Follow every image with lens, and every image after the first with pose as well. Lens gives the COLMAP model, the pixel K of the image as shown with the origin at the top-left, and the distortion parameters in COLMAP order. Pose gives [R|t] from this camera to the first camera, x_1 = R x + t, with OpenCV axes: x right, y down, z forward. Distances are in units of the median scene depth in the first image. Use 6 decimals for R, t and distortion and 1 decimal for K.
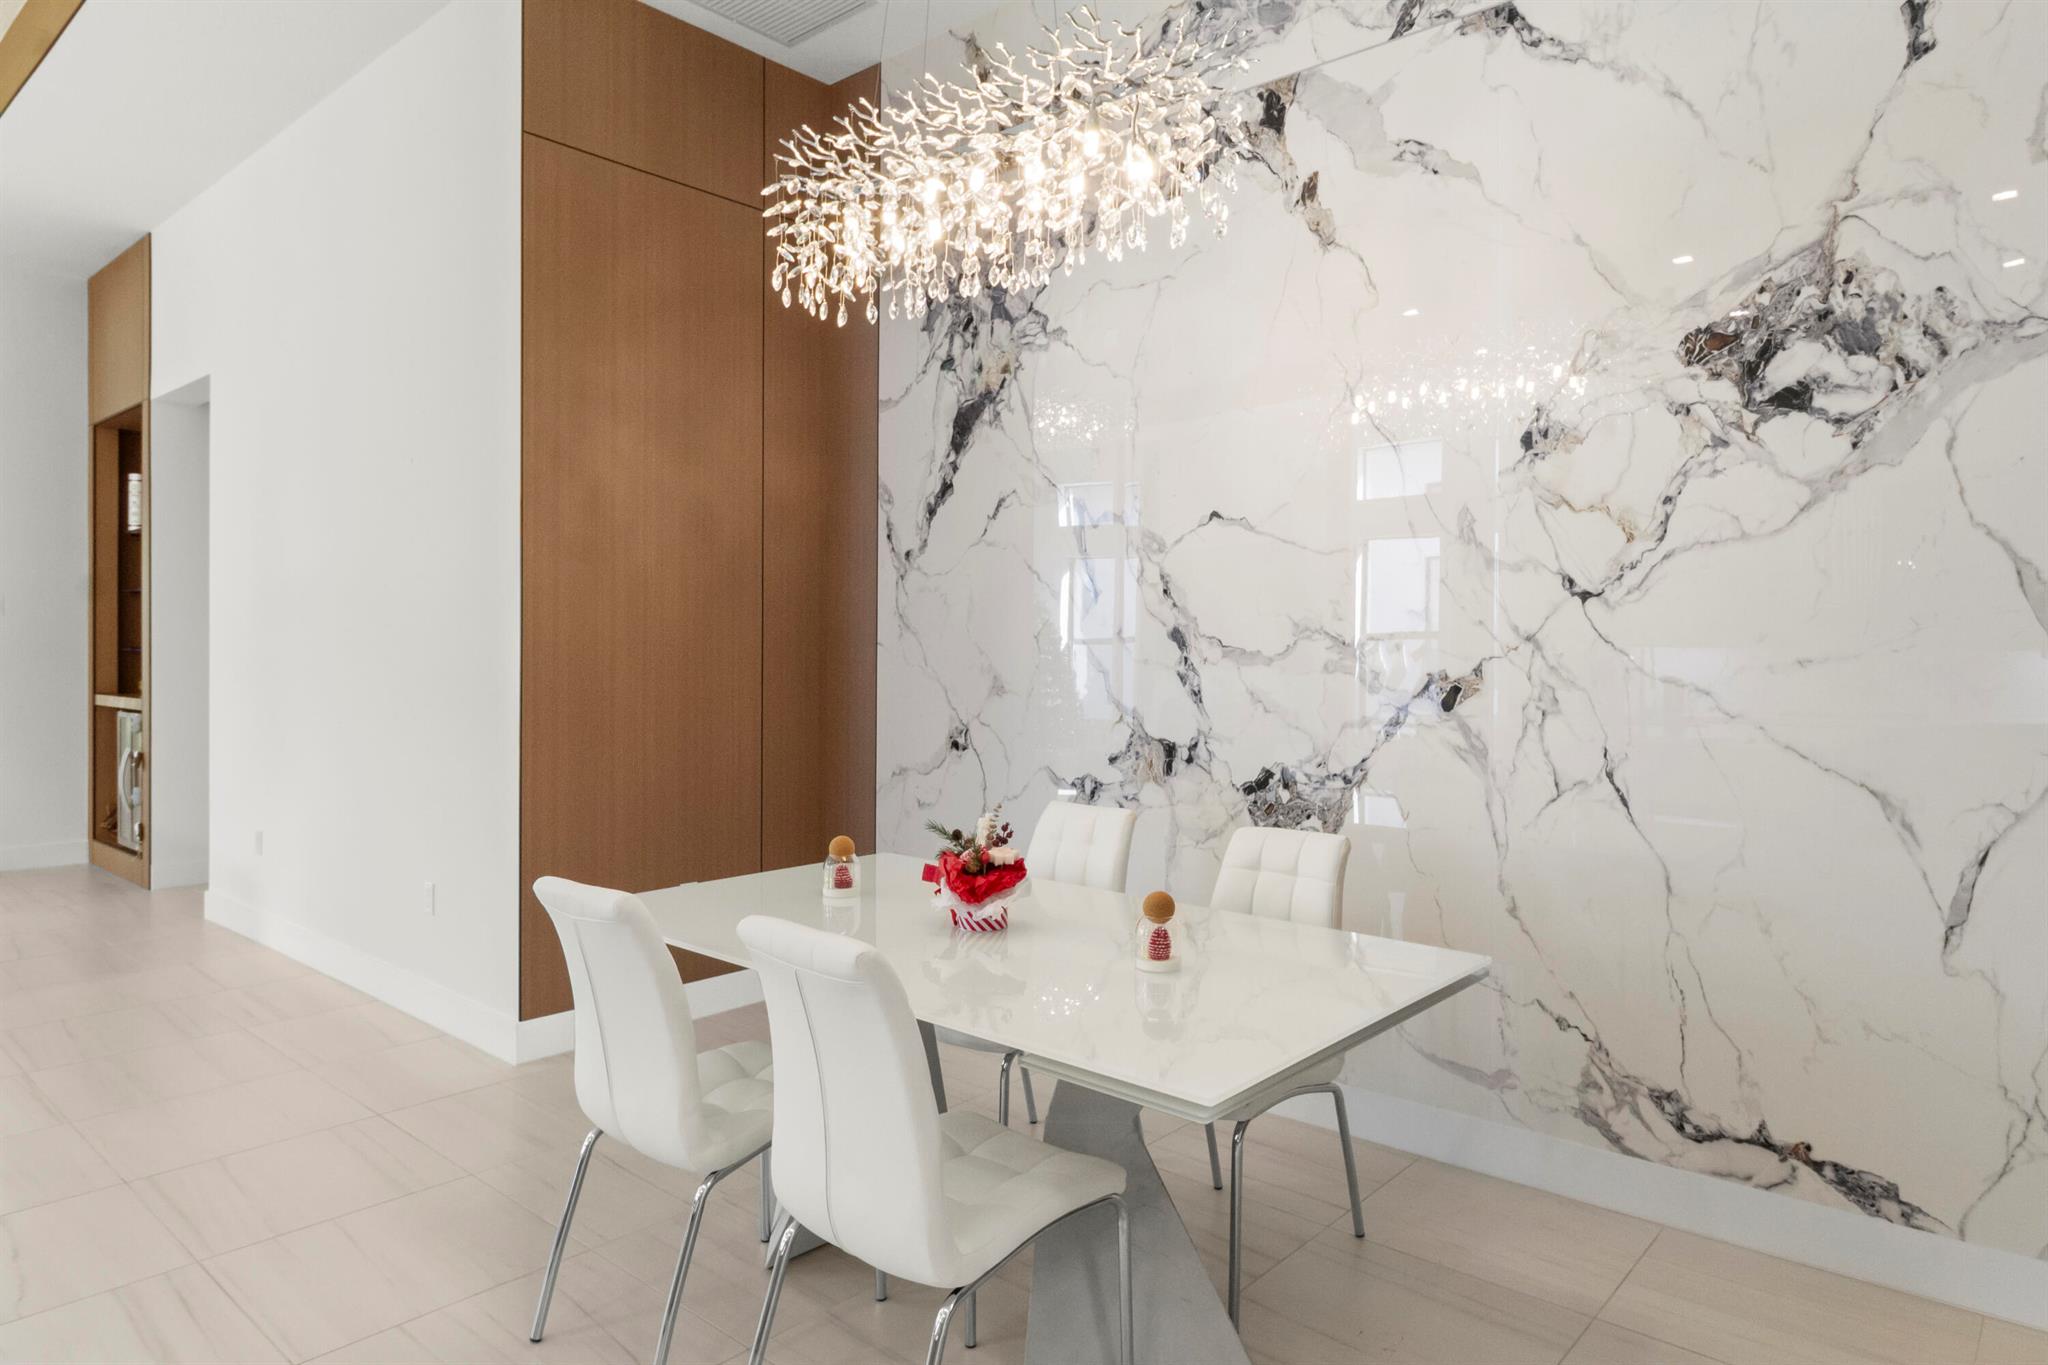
lens RADIAL K [[1237.6, 0, 1028.9], [0, 1237.6, 648.5], [0, 0, 1]] dist [0.001098, 0.001632]
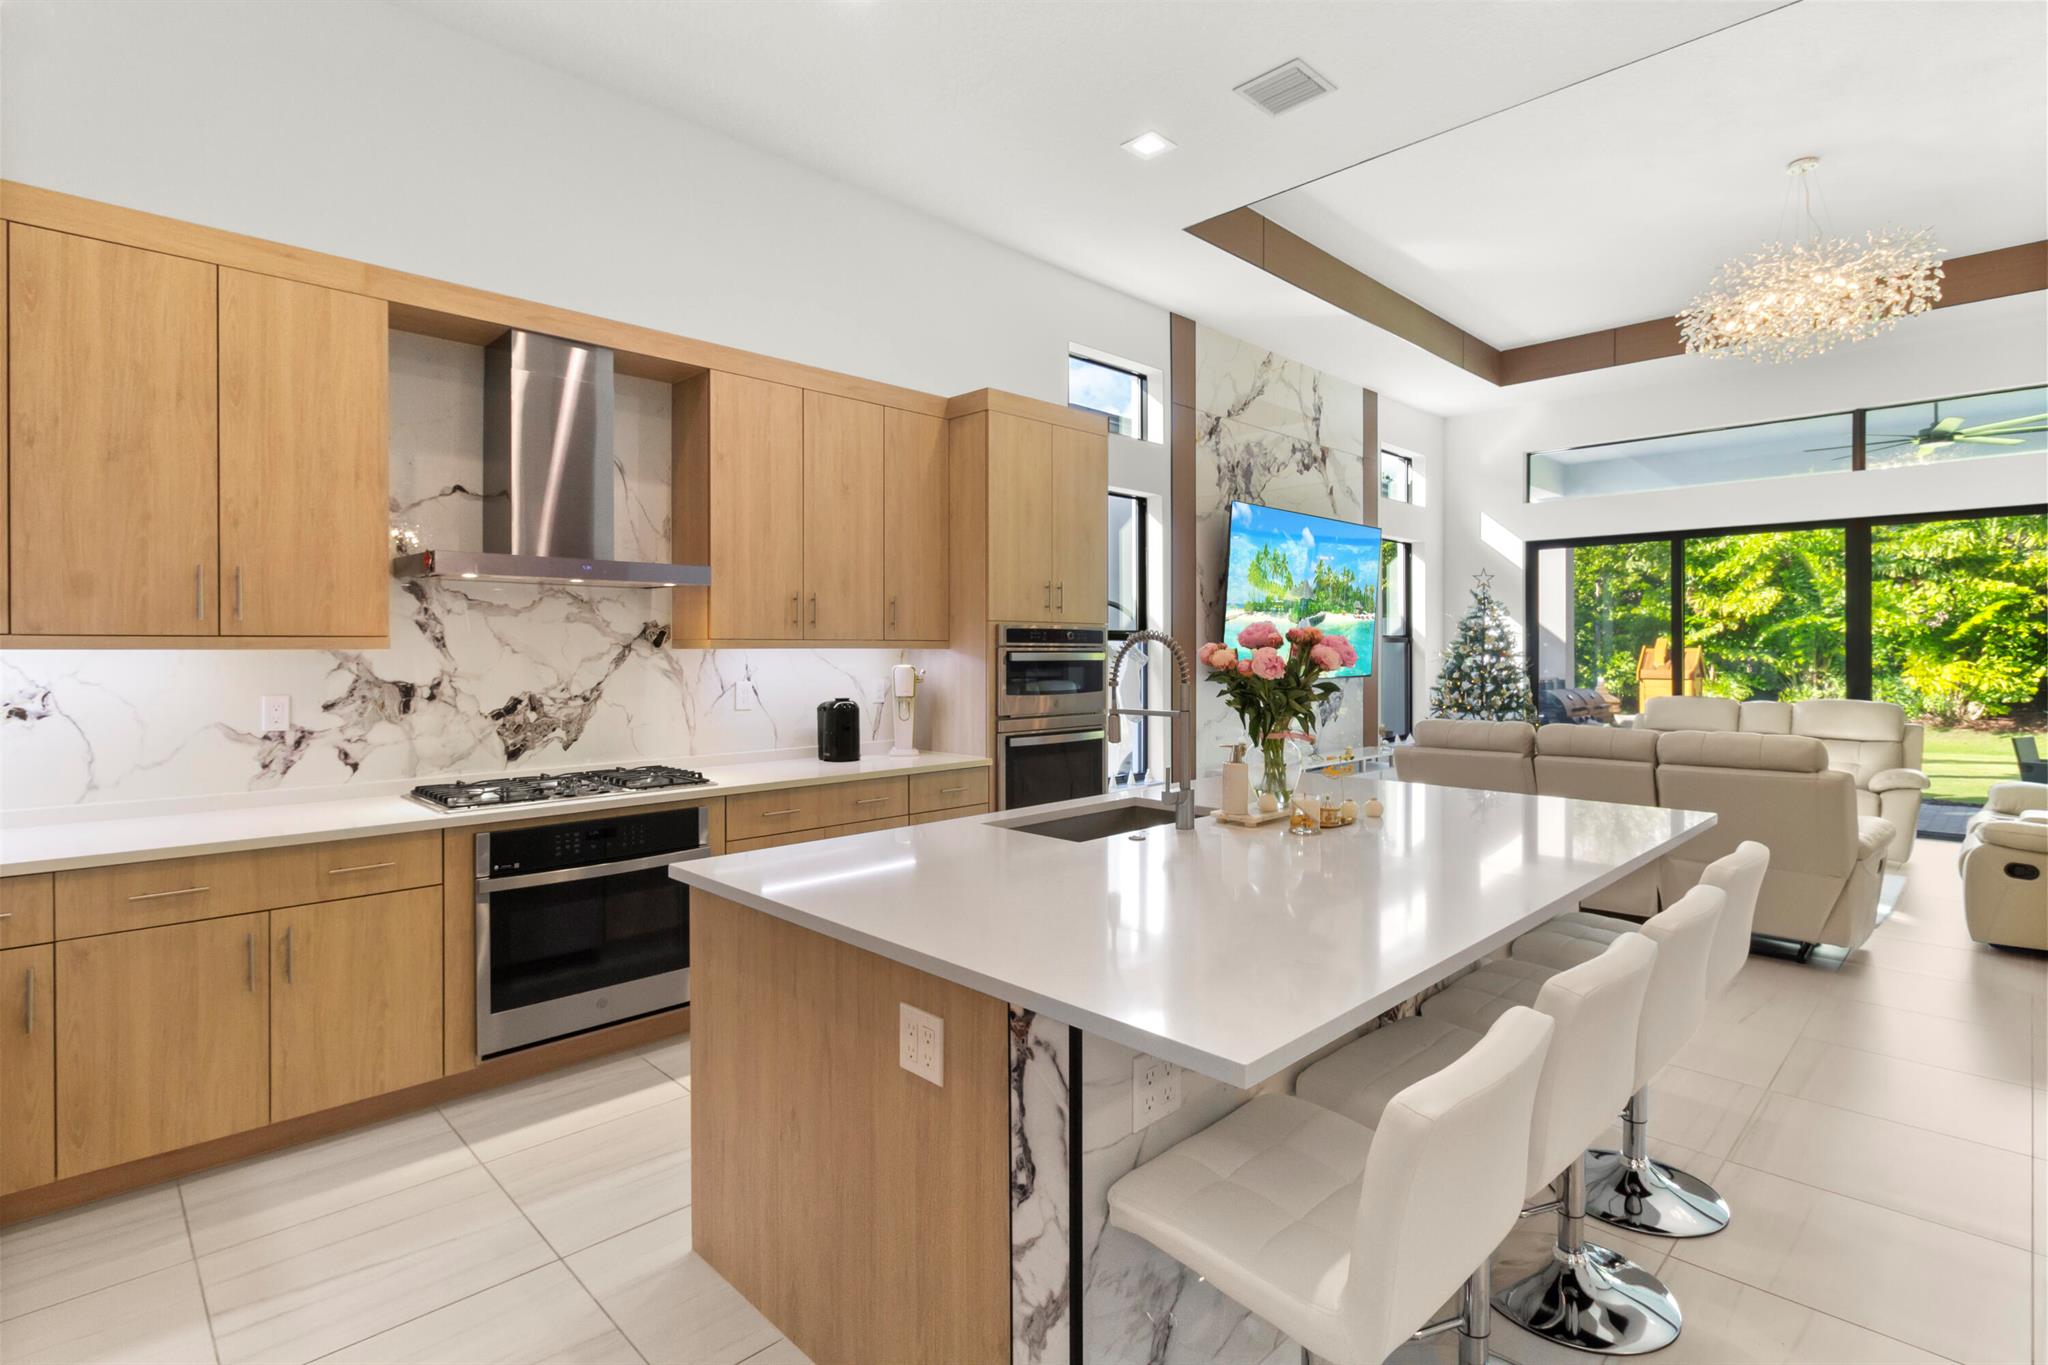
lens RADIAL K [[986.6, 0, 1047.9], [0, 986.6, 663.9], [0, 0, 1]] dist [-0.000493, -0.004853]
pose [[0.062161, -0.014189, 0.997965, -0.796820], [0.006432, 0.999884, 0.013815, 0.053352], [-0.998045, 0.005560, 0.062245, 0.398666]]
